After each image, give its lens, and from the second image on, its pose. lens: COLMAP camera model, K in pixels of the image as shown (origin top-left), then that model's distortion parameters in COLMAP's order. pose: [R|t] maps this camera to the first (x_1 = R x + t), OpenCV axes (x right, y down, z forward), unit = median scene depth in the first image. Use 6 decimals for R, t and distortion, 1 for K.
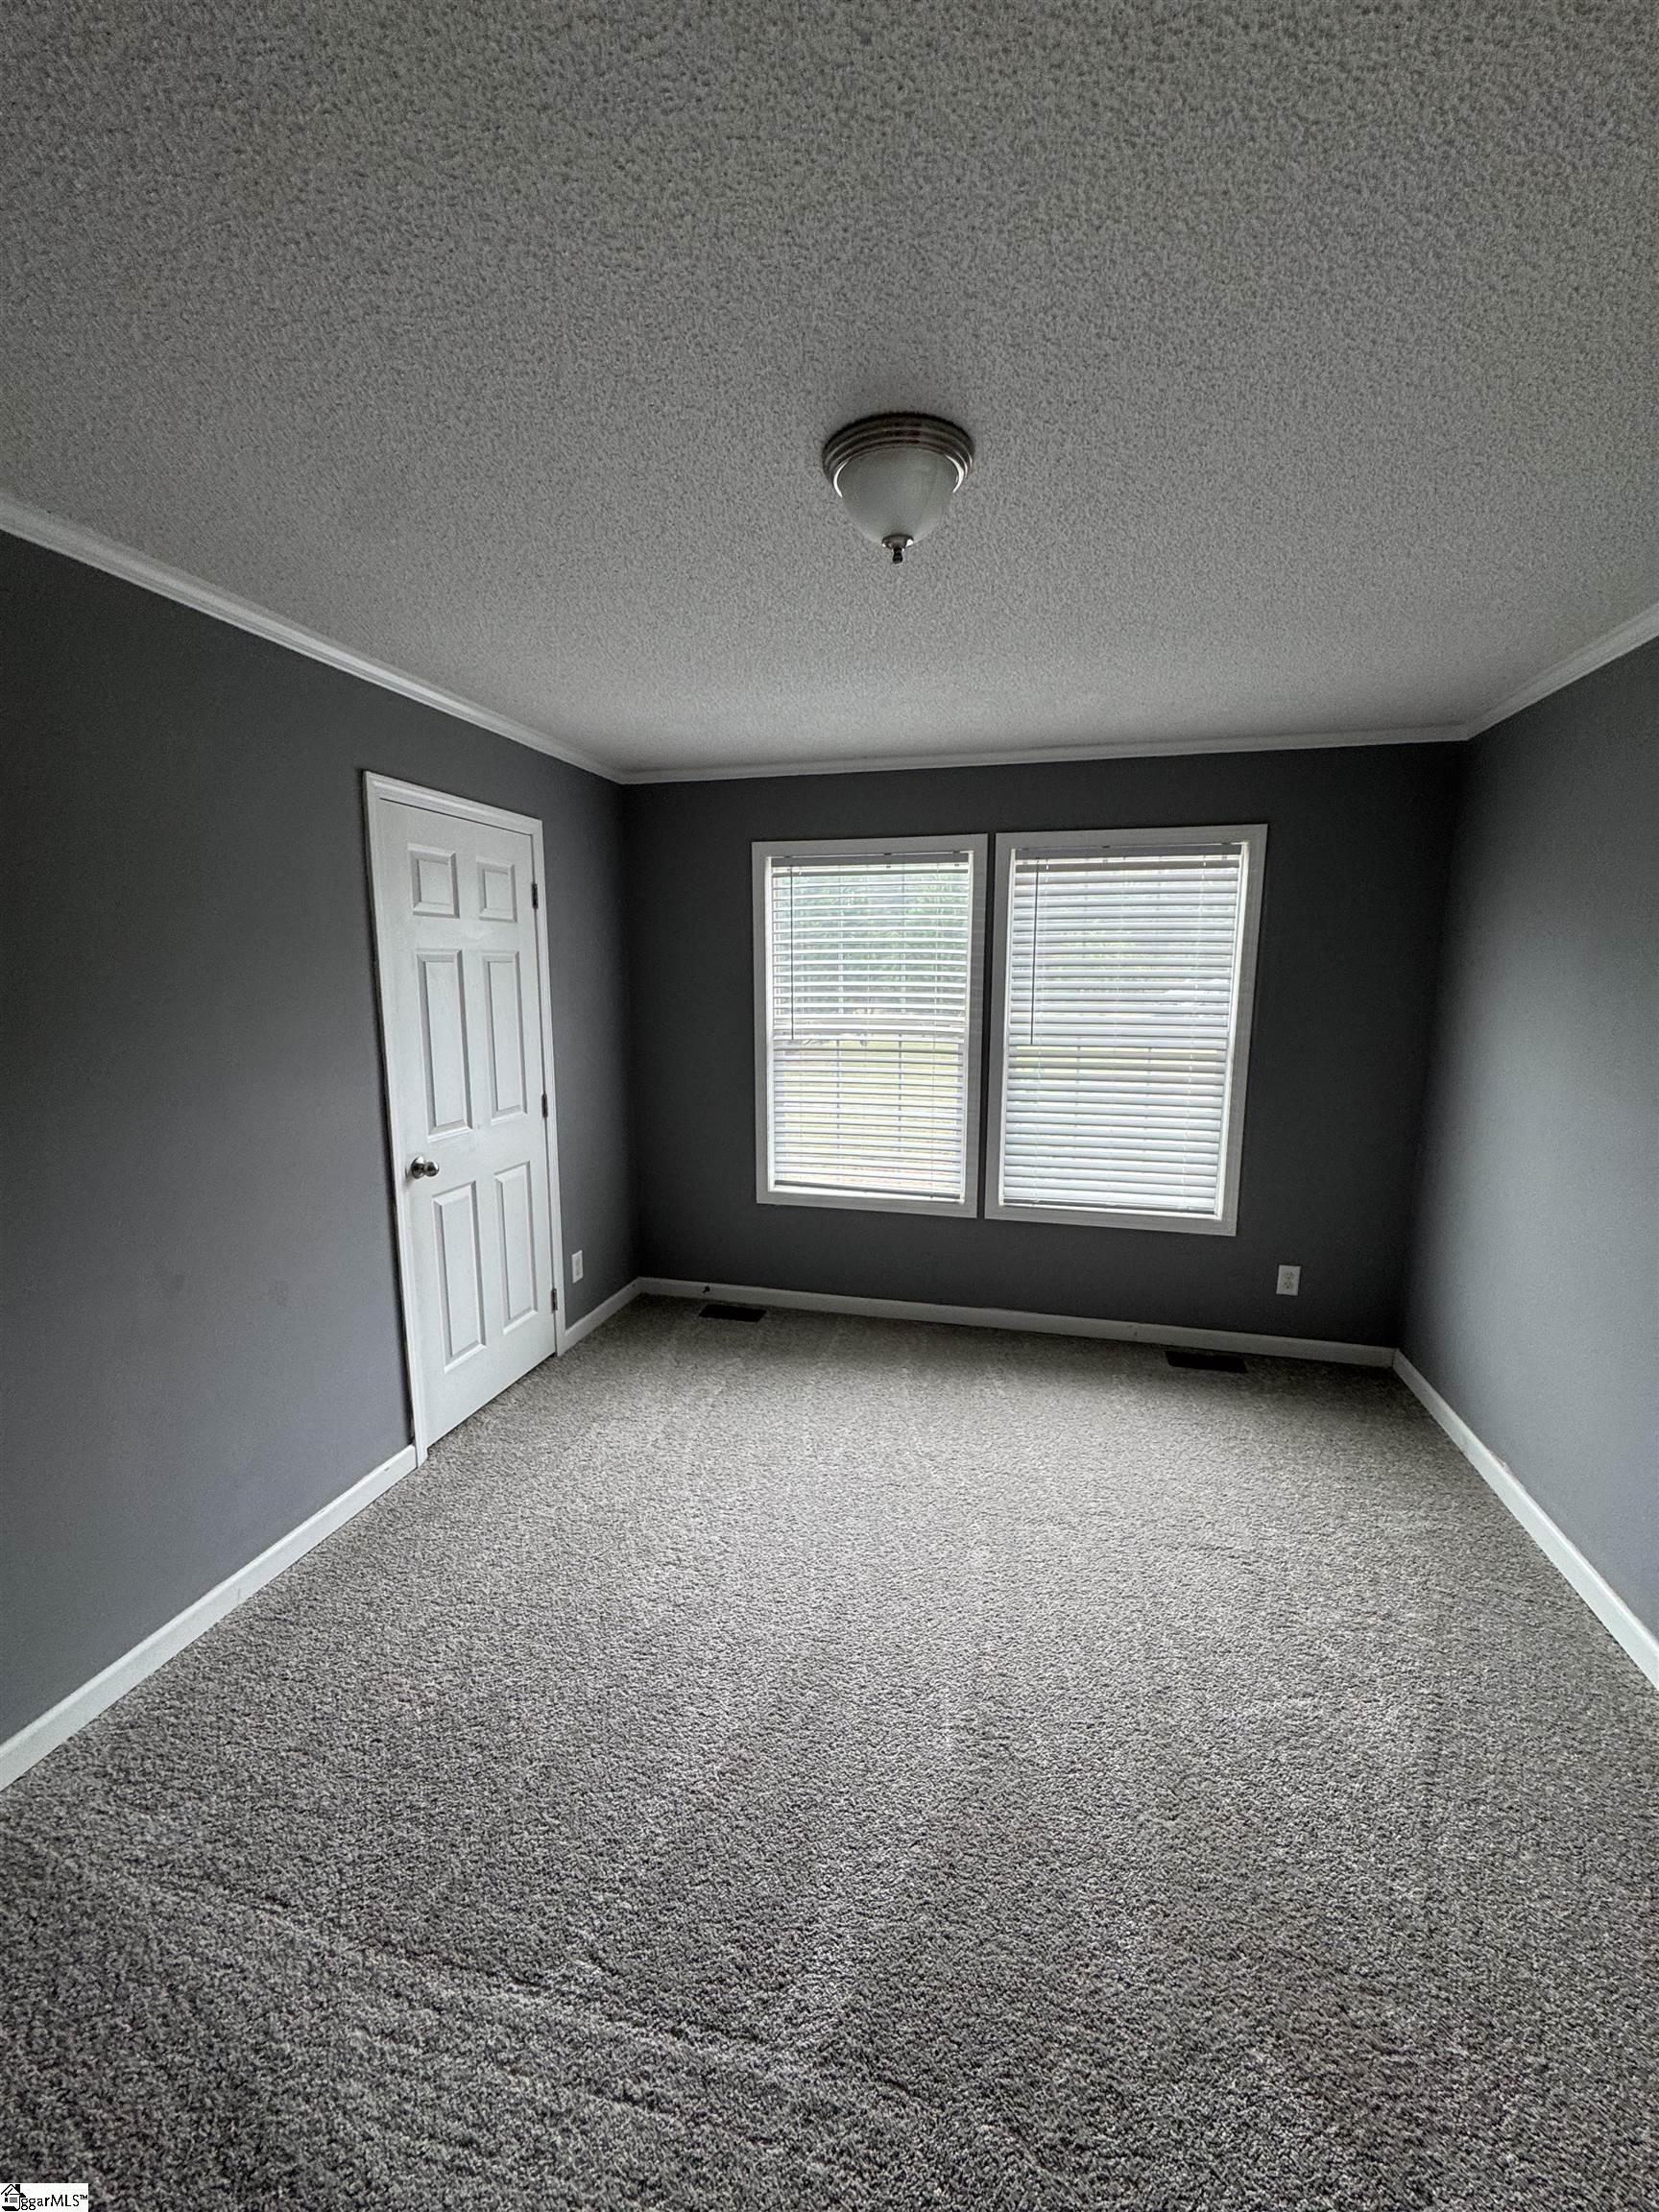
lens RADIAL K [[871.5, 0, 822.0], [0, 871.5, 1100.1], [0, 0, 1]] dist [-0.010300, 0.001733]
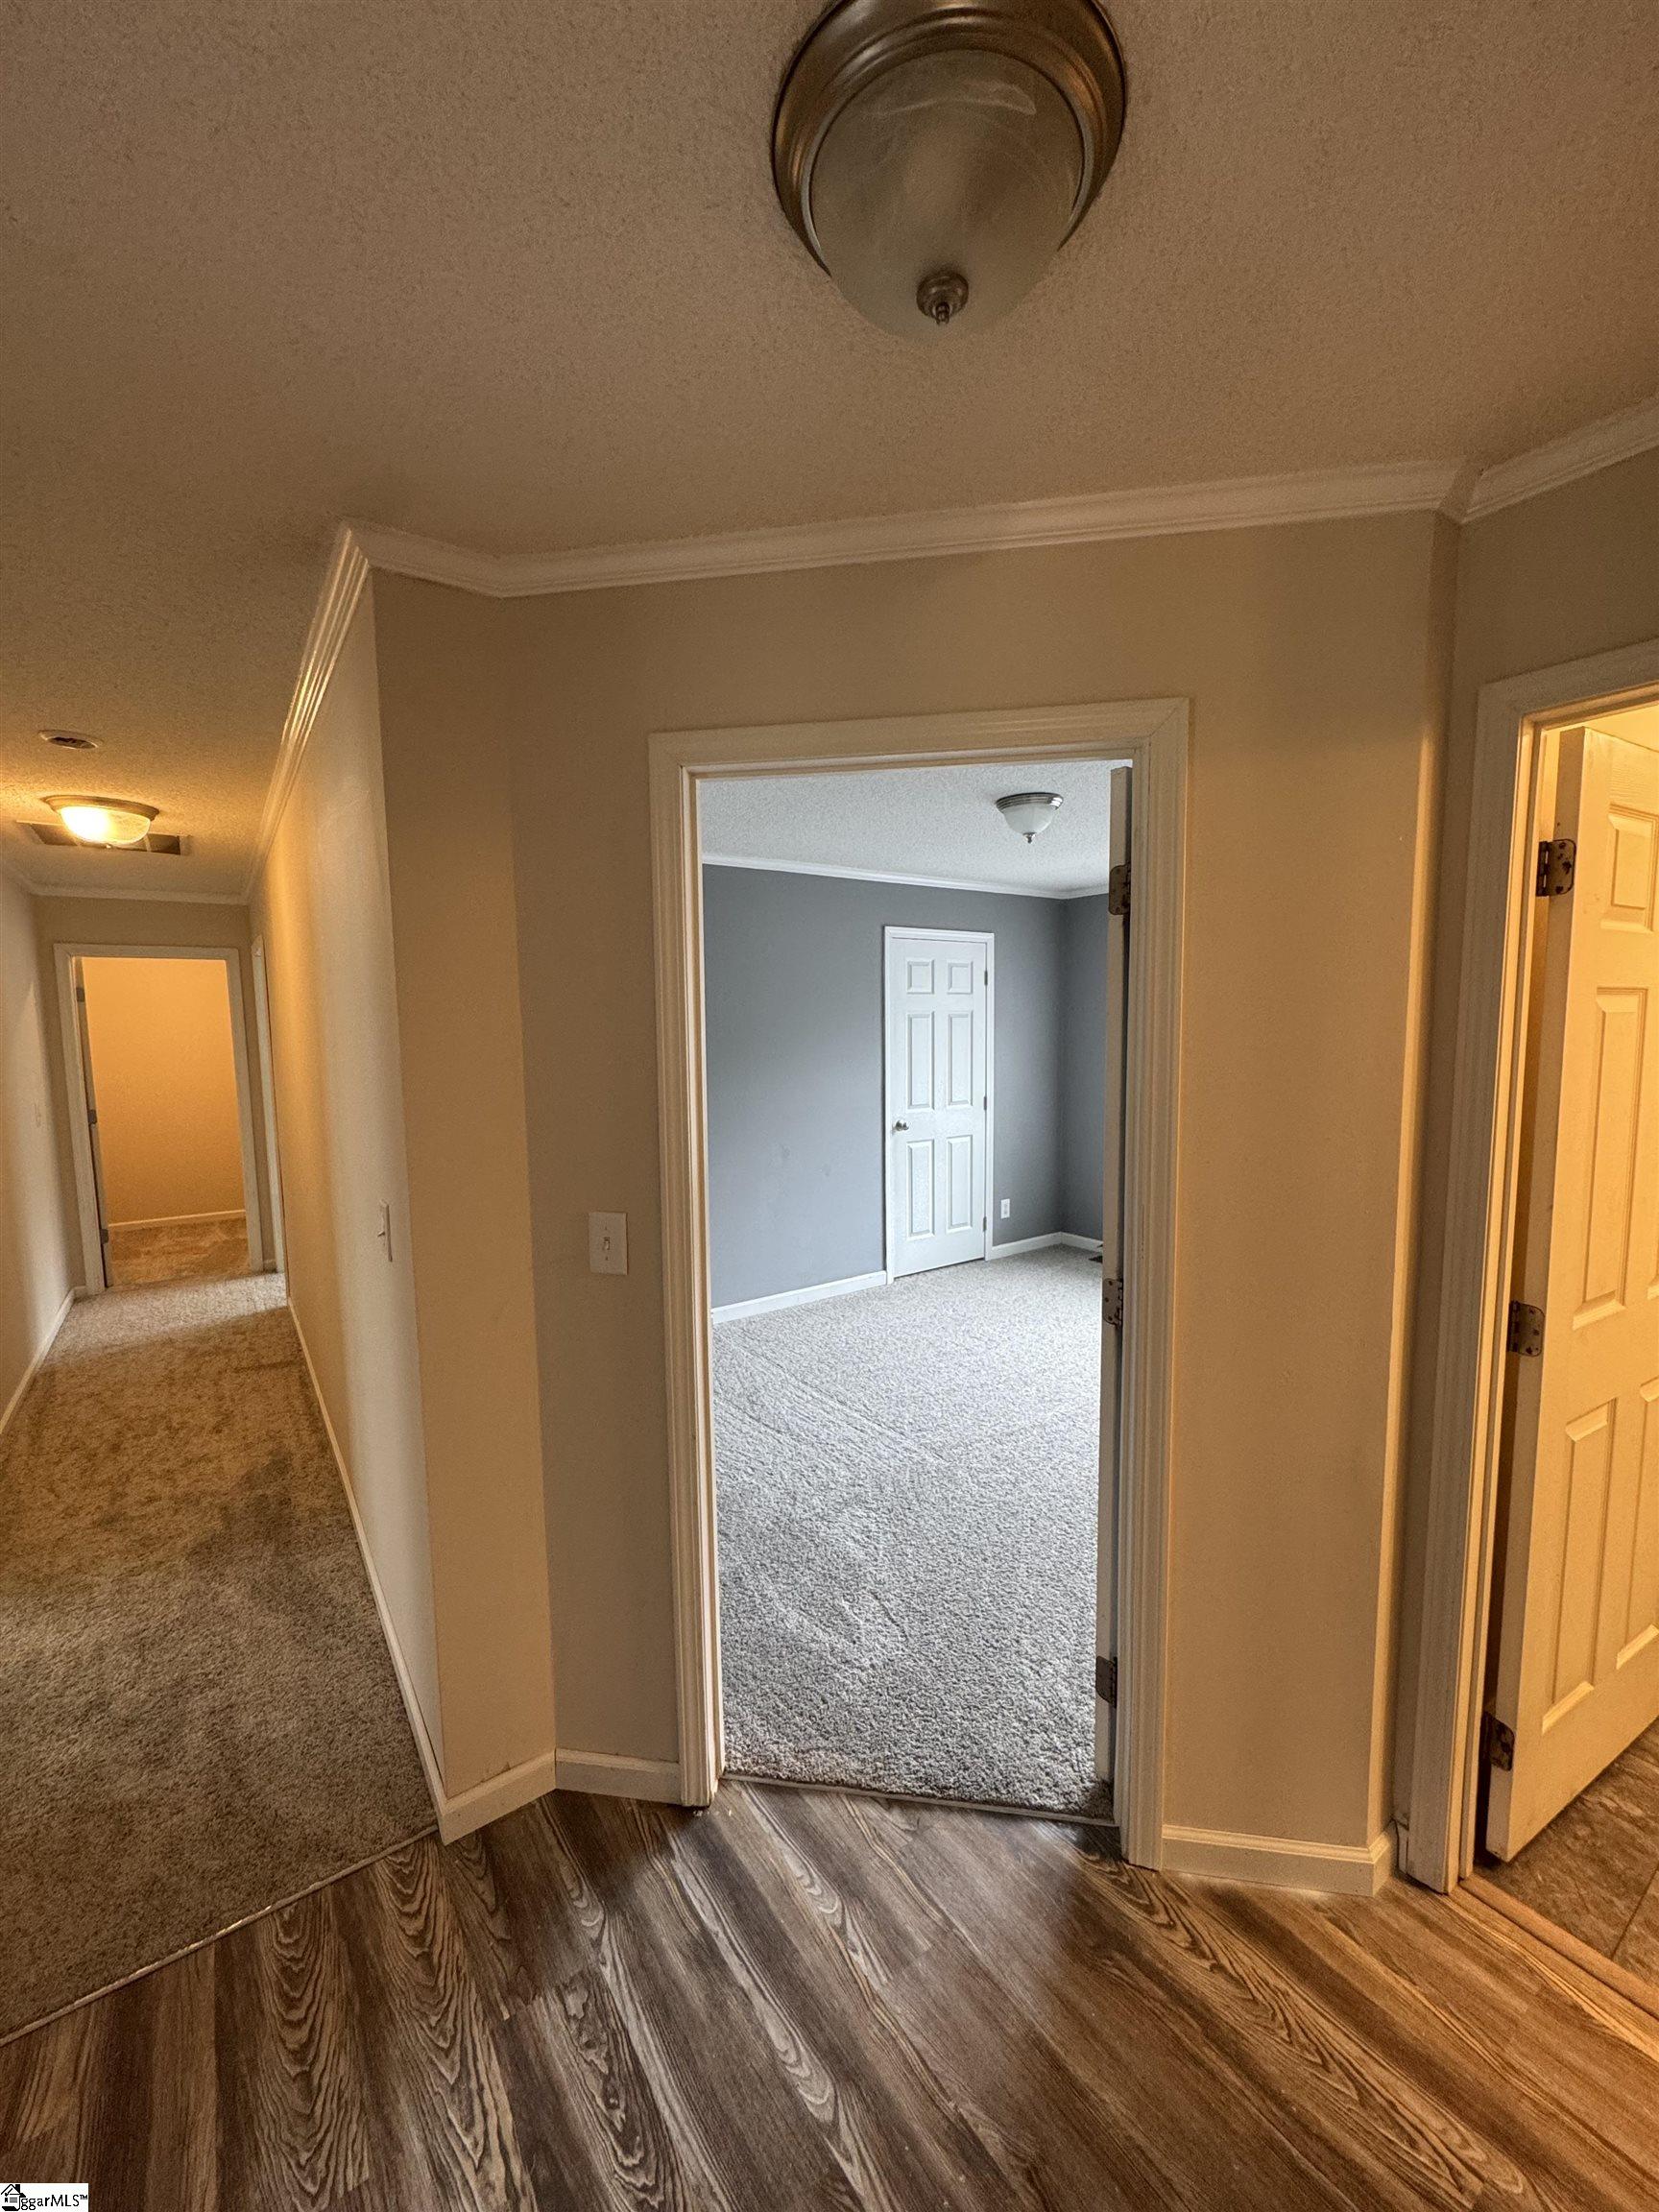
lens RADIAL K [[871.5, 0, 825.8], [0, 871.5, 1078.0], [0, 0, 1]] dist [-0.010300, 0.001733]
pose [[0.758744, 0.030048, -0.650696, 0.624580], [-0.082594, 0.995311, -0.050347, 0.080272], [0.646132, 0.091944, 0.757667, -0.537142]]
